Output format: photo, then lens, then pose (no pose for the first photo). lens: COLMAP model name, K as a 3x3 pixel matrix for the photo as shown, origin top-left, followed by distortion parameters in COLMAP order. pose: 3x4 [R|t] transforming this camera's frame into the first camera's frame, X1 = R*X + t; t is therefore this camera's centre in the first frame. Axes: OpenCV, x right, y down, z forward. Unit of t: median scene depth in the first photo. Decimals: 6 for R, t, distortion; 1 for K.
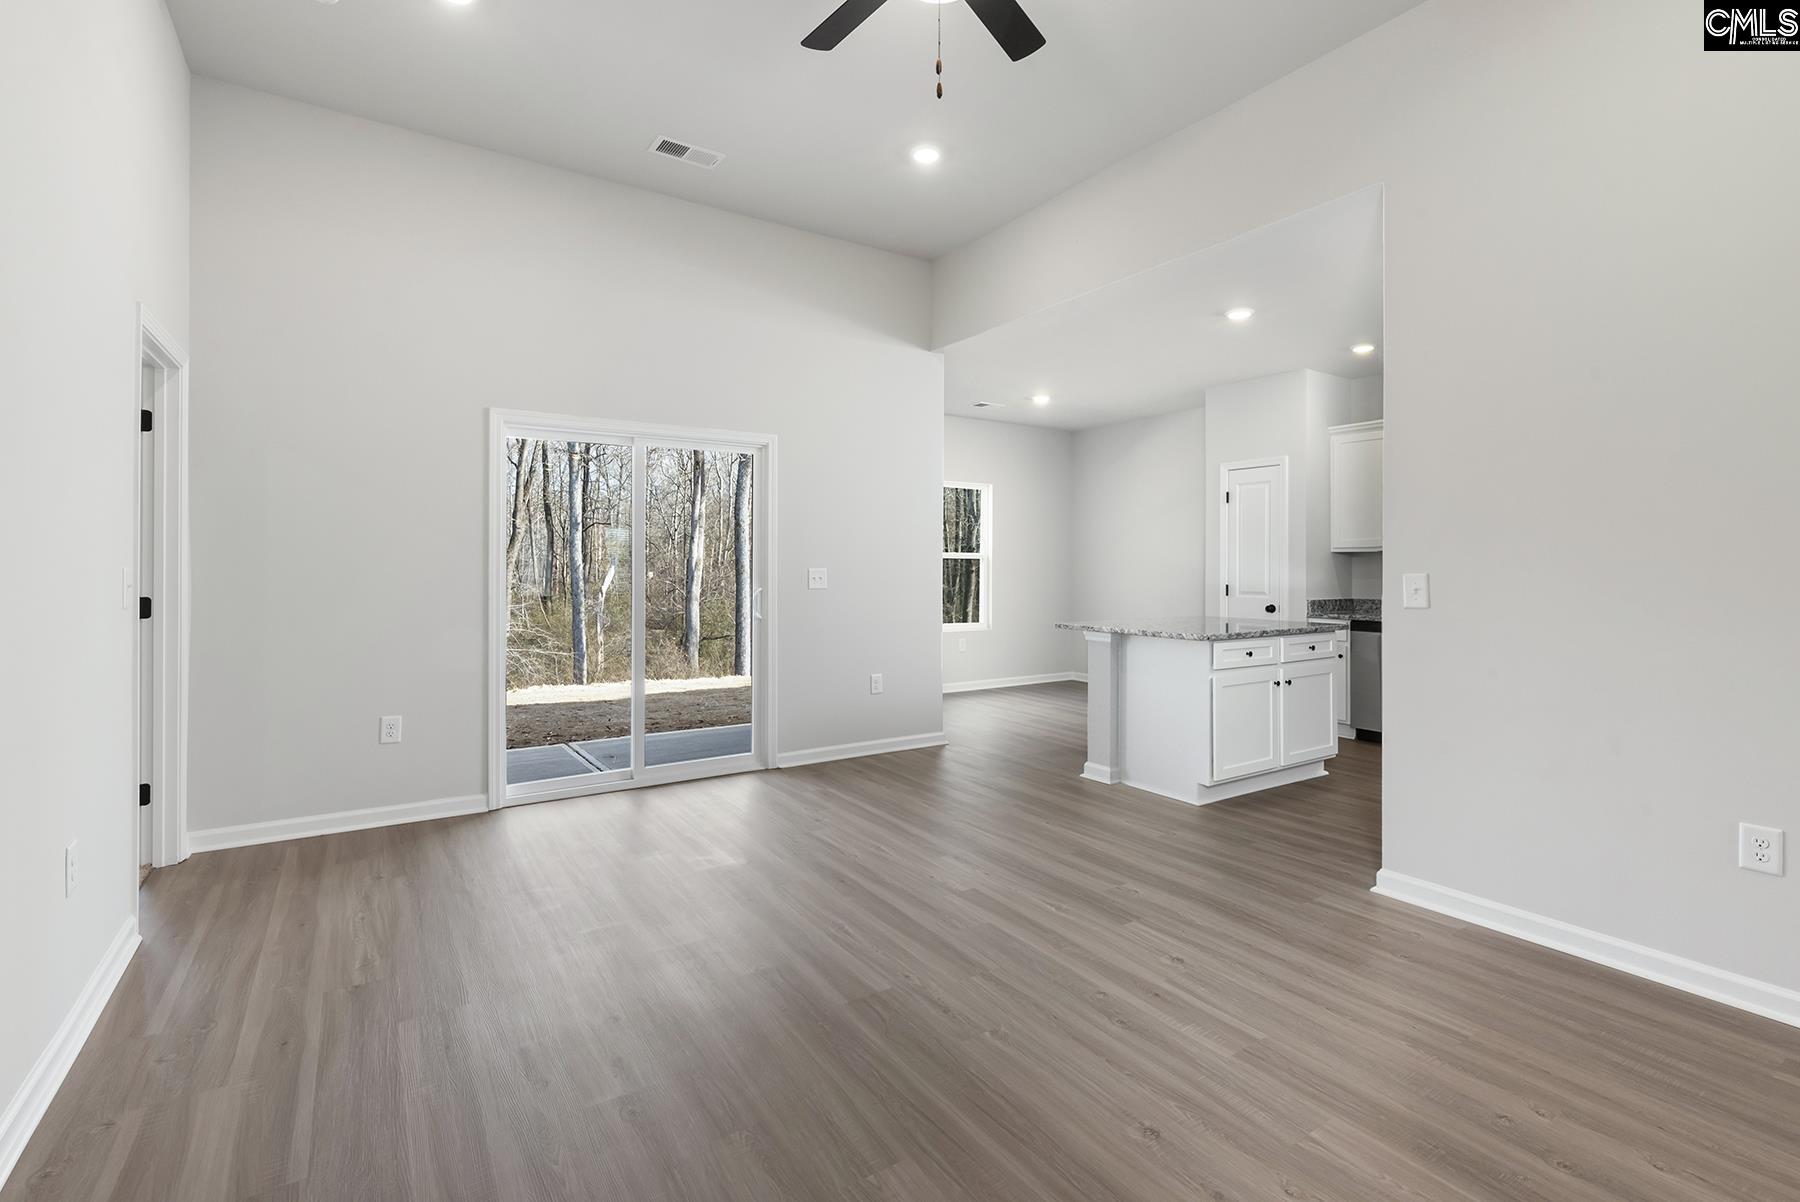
lens RADIAL K [[810.3, 0, 902.4], [0, 810.3, 579.3], [0, 0, 1]] dist [0.002008, 0.000365]
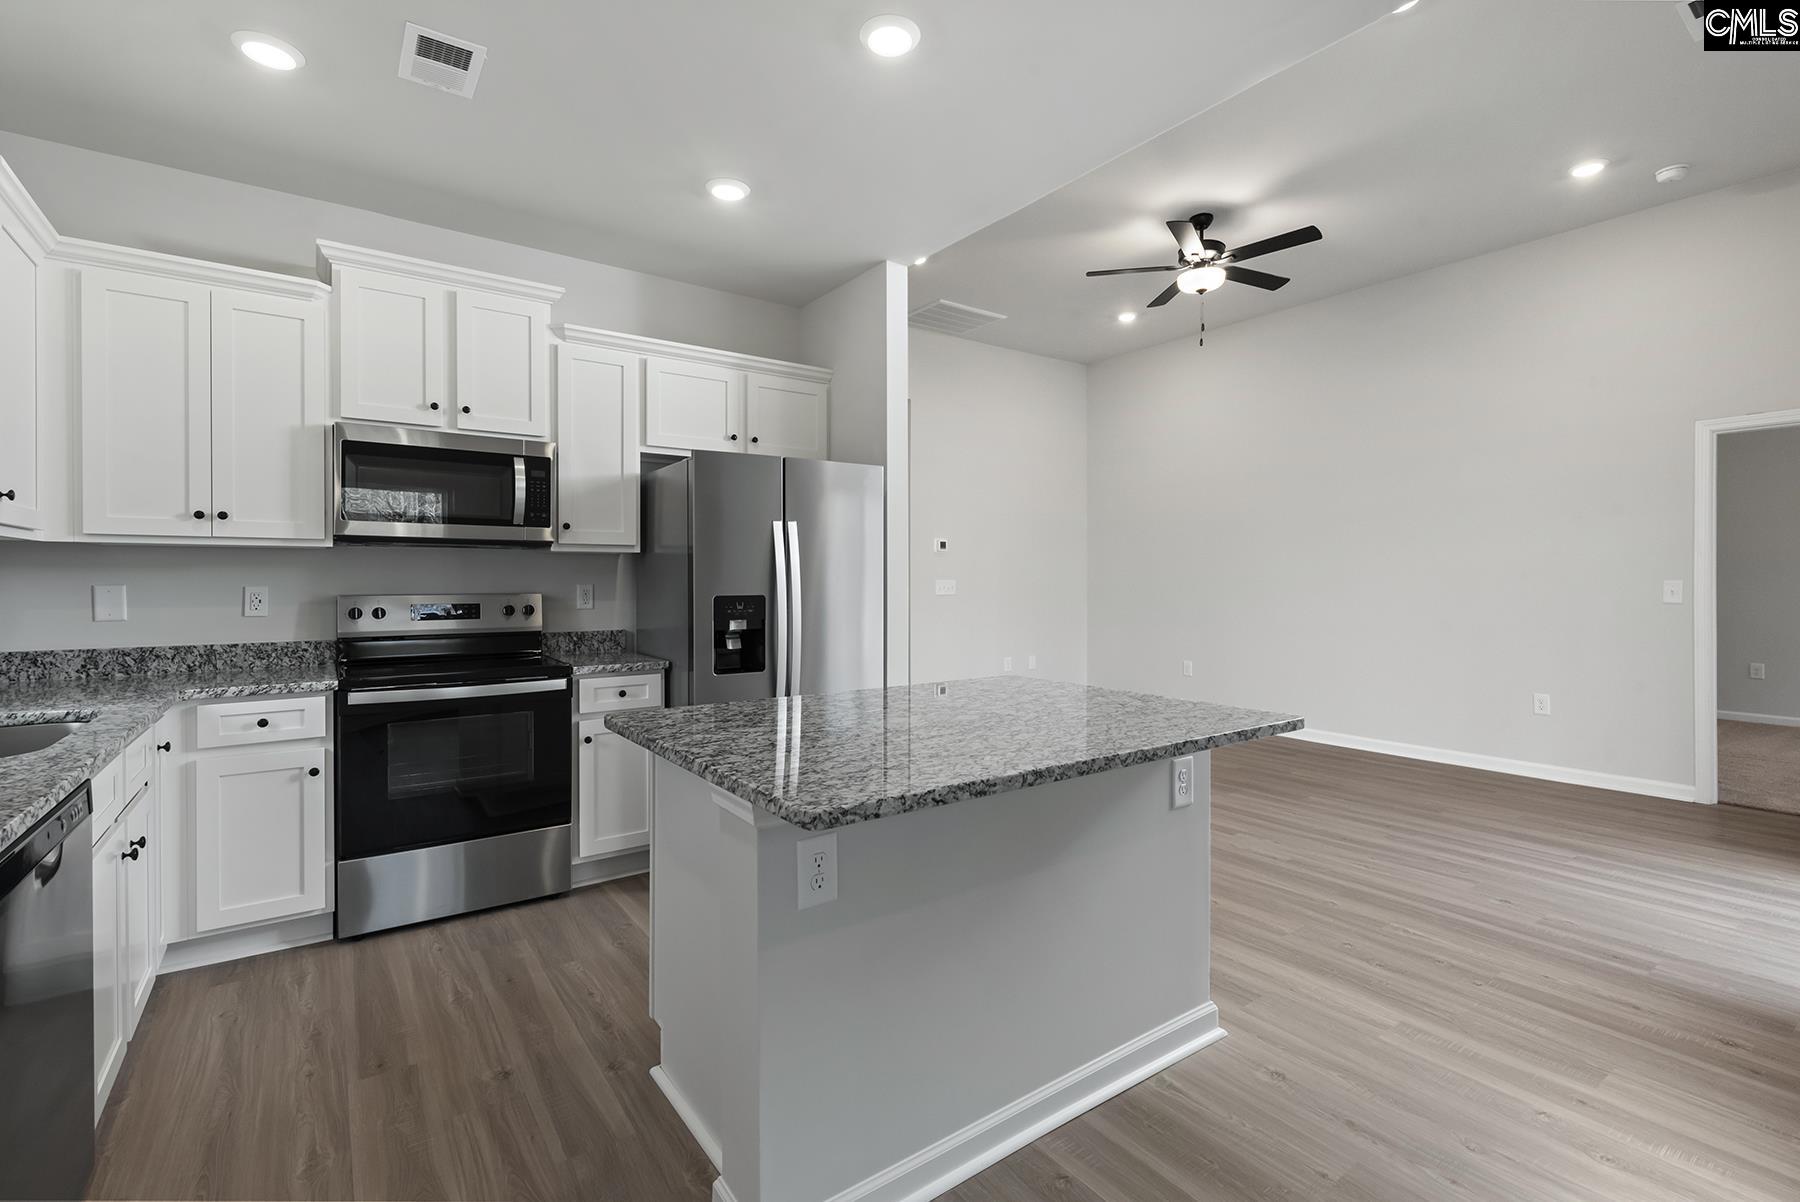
lens RADIAL K [[813.1, 0, 901.5], [0, 813.1, 582.9], [0, 0, 1]] dist [0.002240, 0.000176]
pose [[-0.999514, -0.000008, -0.031181, 0.709758], [-0.000576, 0.999834, 0.018215, -0.035123], [0.031175, 0.018224, -0.999348, 2.482474]]
